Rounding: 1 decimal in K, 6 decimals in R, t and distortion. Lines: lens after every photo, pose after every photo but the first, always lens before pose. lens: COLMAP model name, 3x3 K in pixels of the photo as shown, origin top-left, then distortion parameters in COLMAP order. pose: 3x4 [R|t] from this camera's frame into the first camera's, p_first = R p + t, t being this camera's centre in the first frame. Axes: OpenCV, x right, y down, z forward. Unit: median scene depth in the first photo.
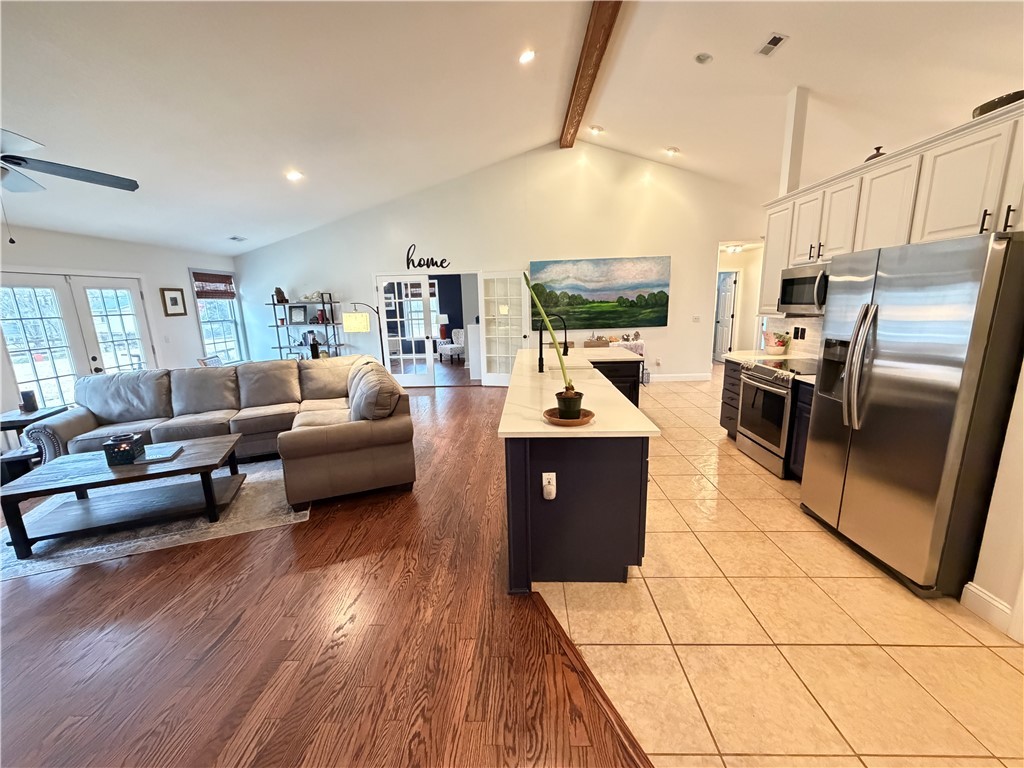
lens RADIAL K [[407.4, 0, 510.4], [0, 407.4, 378.3], [0, 0, 1]] dist [0.001682, -0.000289]
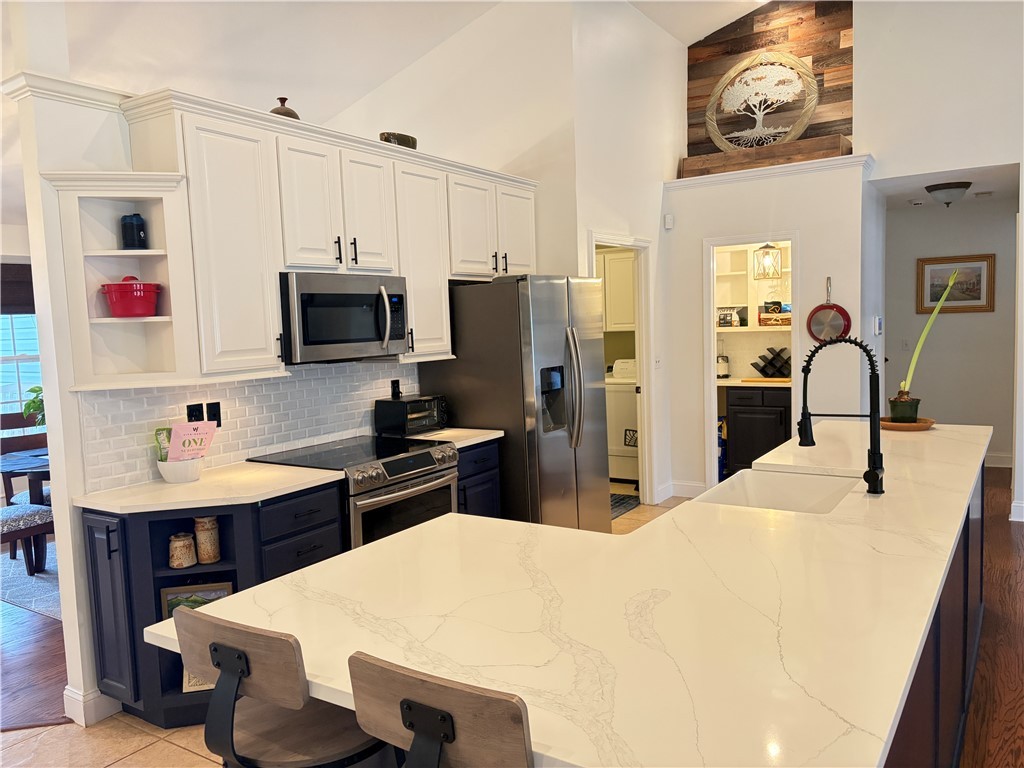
lens RADIAL K [[767.5, 0, 508.5], [0, 767.5, 383.3], [0, 0, 1]] dist [0.053025, -0.053555]
pose [[-0.849291, 0.013655, 0.527749, -0.014660], [0.157151, 0.960887, 0.228037, -0.288609], [-0.503993, 0.276606, -0.818218, 1.534328]]
